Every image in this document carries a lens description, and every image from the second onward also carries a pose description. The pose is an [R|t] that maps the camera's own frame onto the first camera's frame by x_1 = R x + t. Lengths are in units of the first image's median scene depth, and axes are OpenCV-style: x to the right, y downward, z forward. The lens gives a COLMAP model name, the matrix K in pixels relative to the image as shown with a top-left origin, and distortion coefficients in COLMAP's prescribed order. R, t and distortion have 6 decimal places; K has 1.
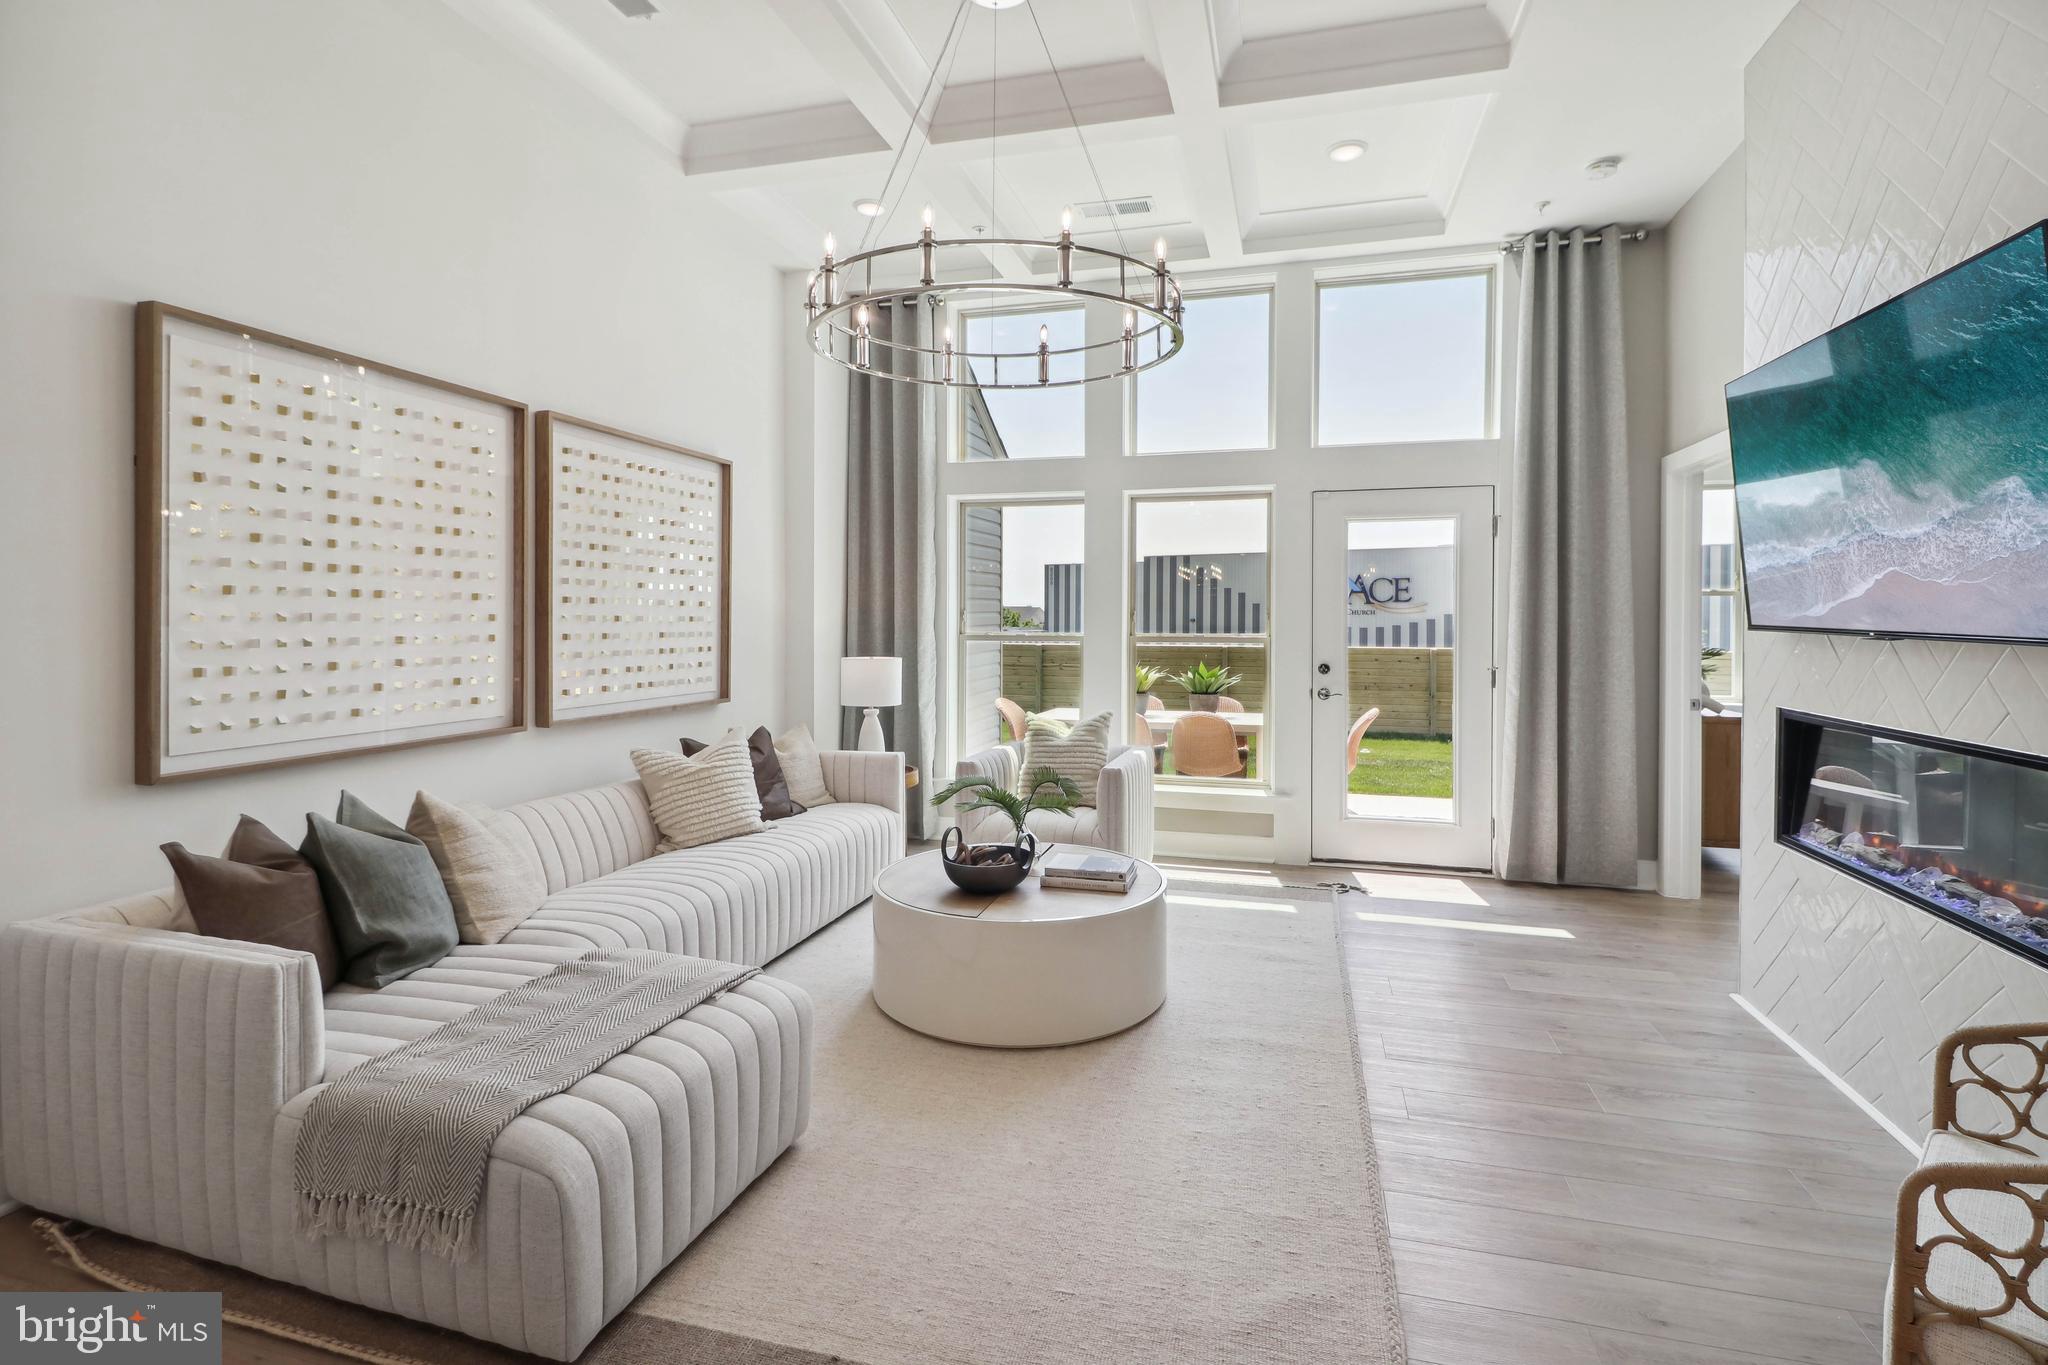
lens RADIAL K [[953.4, 0, 1043.0], [0, 953.4, 643.7], [0, 0, 1]] dist [0.000393, 0.000120]
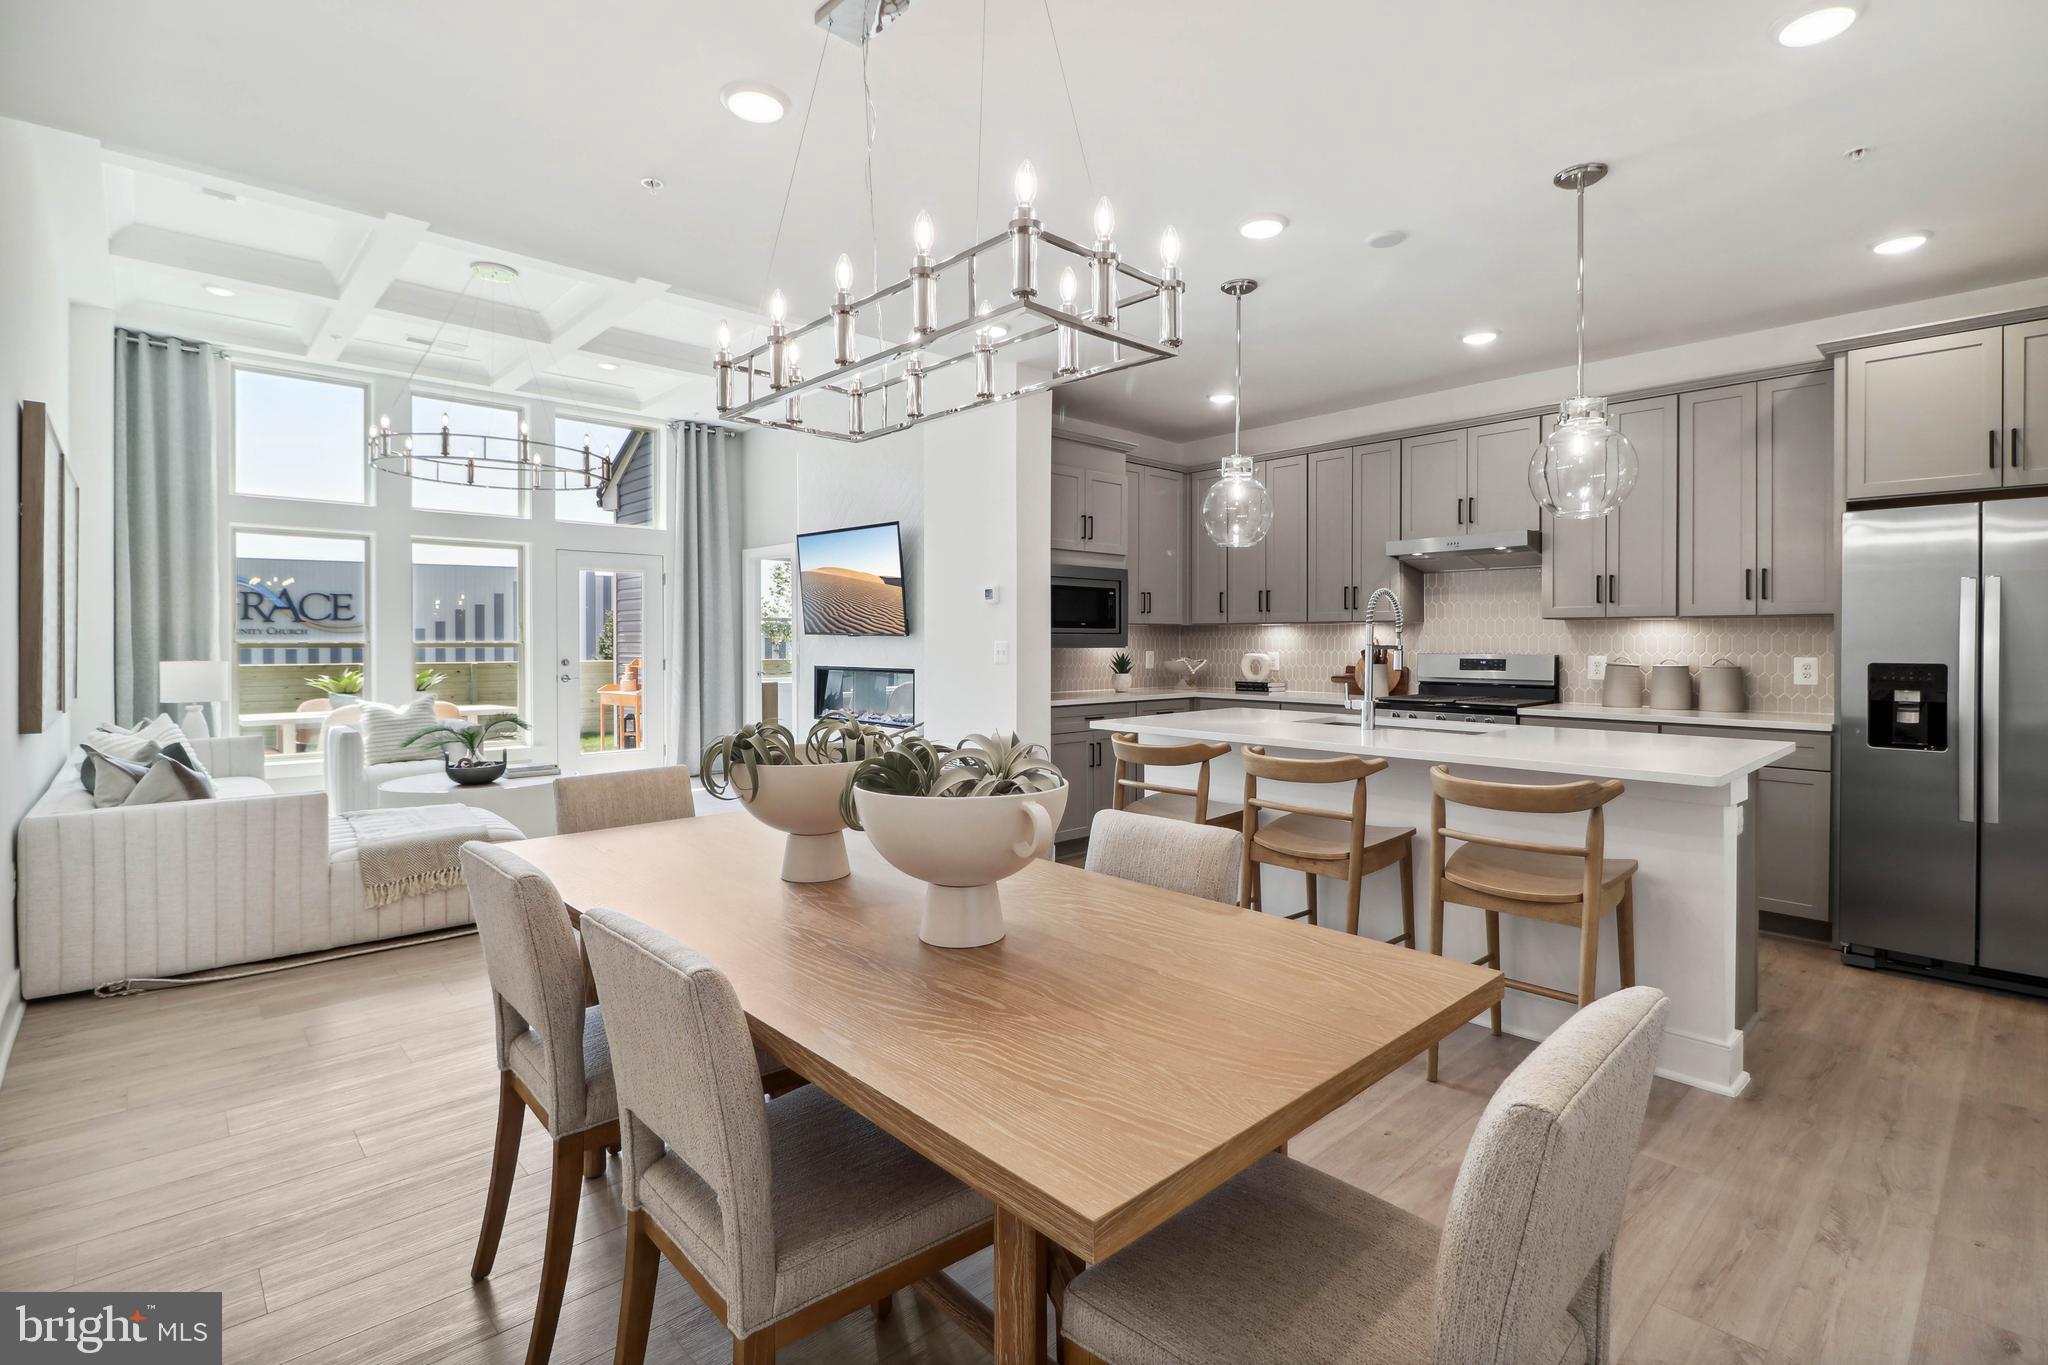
lens RADIAL K [[953.4, 0, 1043.0], [0, 953.4, 643.7], [0, 0, 1]] dist [0.000393, 0.000120]
pose [[0.523779, -0.004349, 0.851843, -0.766300], [0.023450, 0.999682, -0.009316, 0.035117], [-0.851531, 0.024855, 0.523714, -0.598249]]
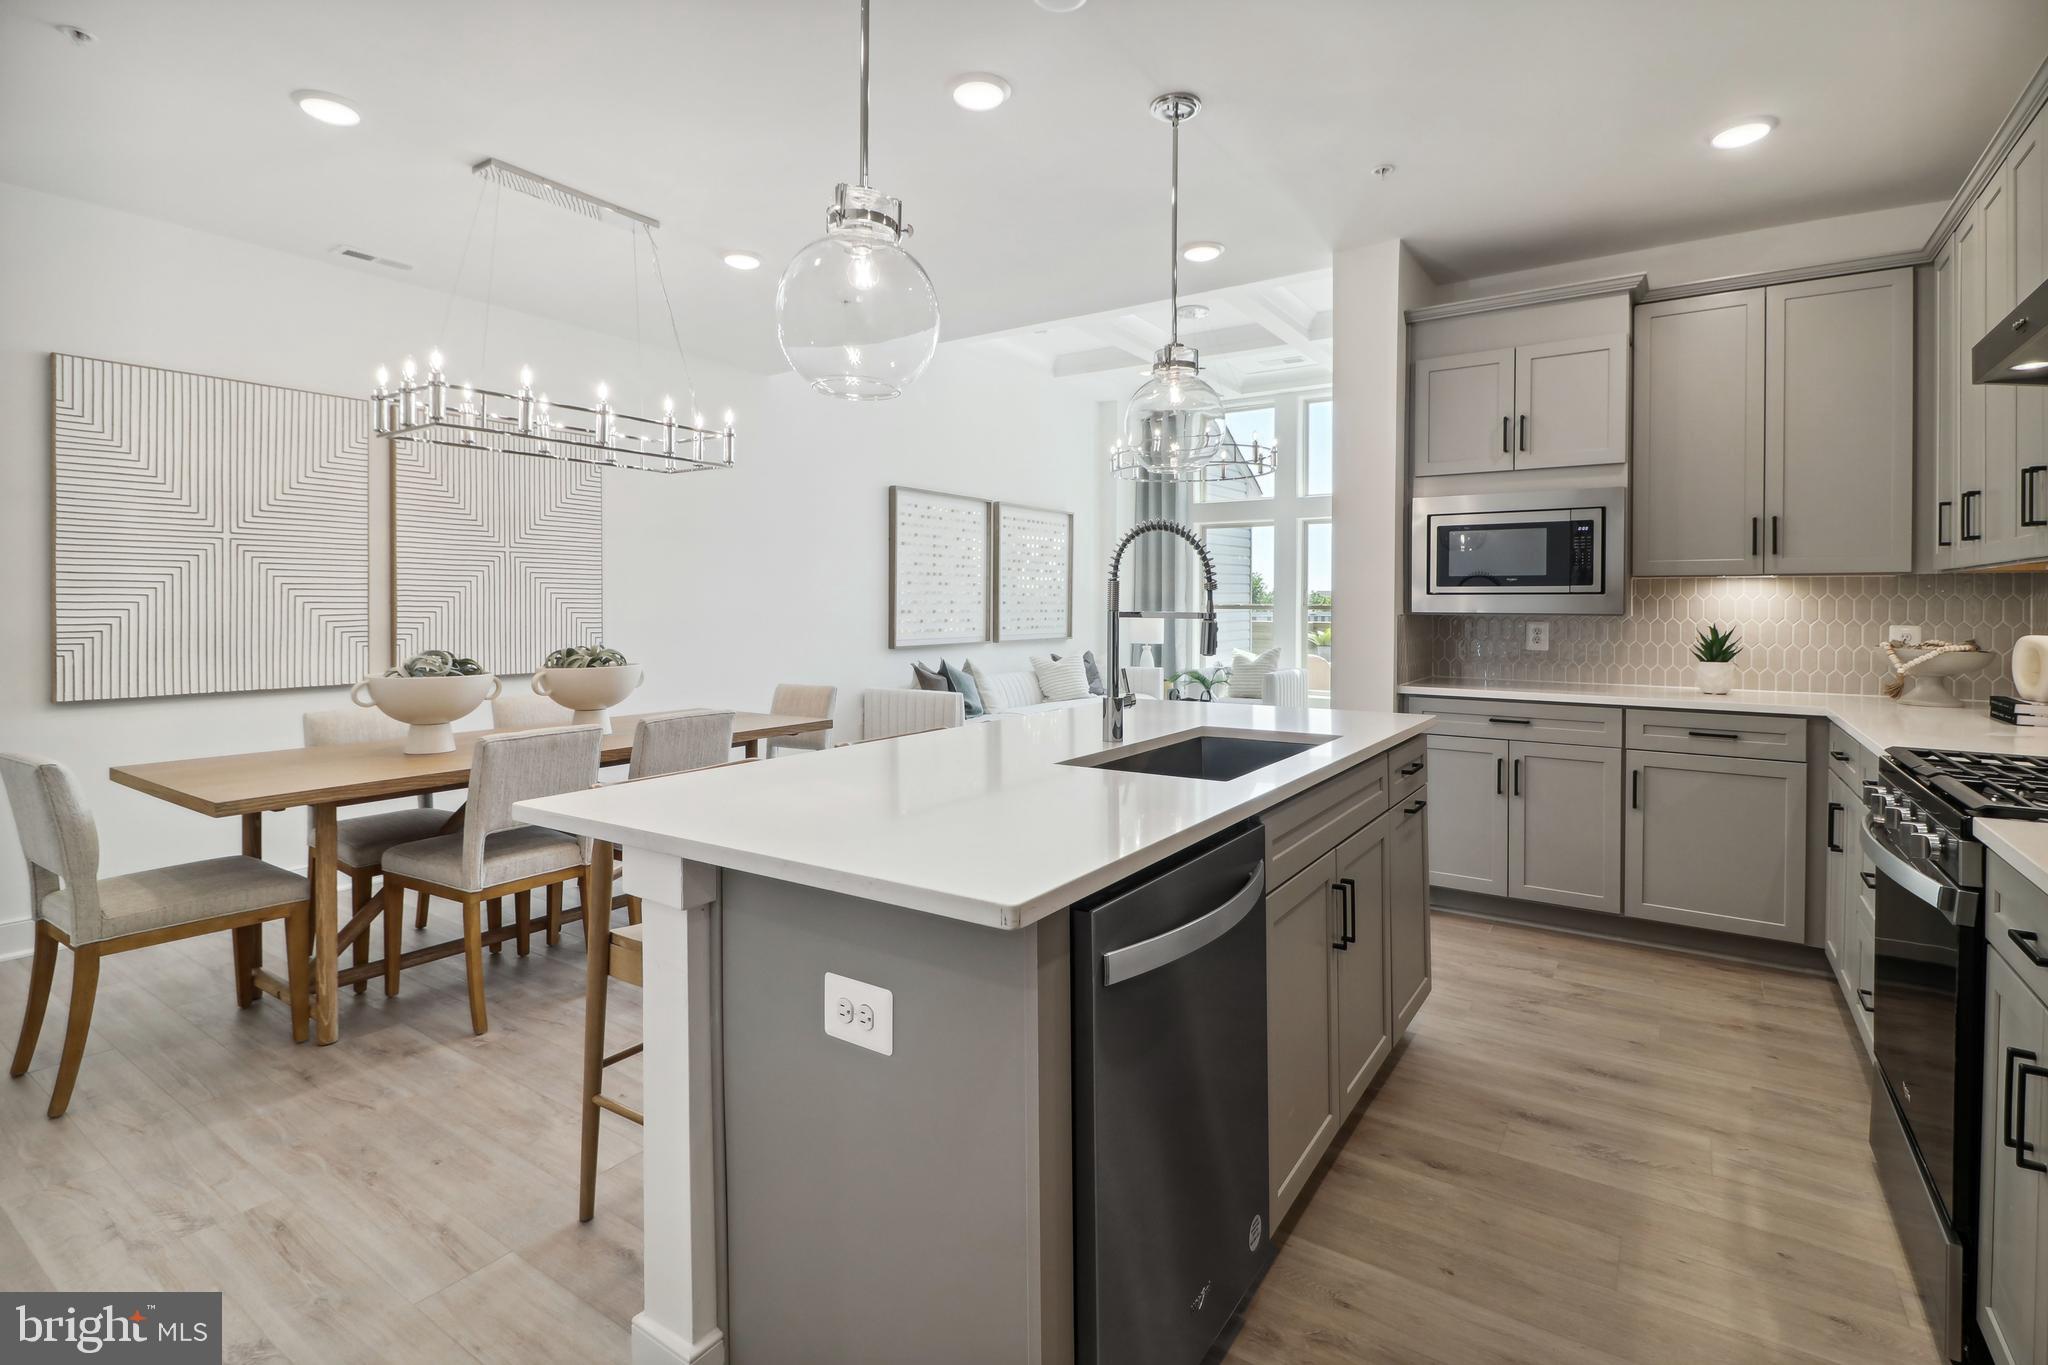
lens RADIAL K [[965.0, 0, 1025.4], [0, 965.0, 608.5], [0, 0, 1]] dist [0.000561, 0.000166]
pose [[0.945172, 0.000243, -0.326573, 0.234063], [-0.007465, 0.999754, -0.020862, 0.045222], [0.326488, 0.022156, 0.944942, -0.938274]]
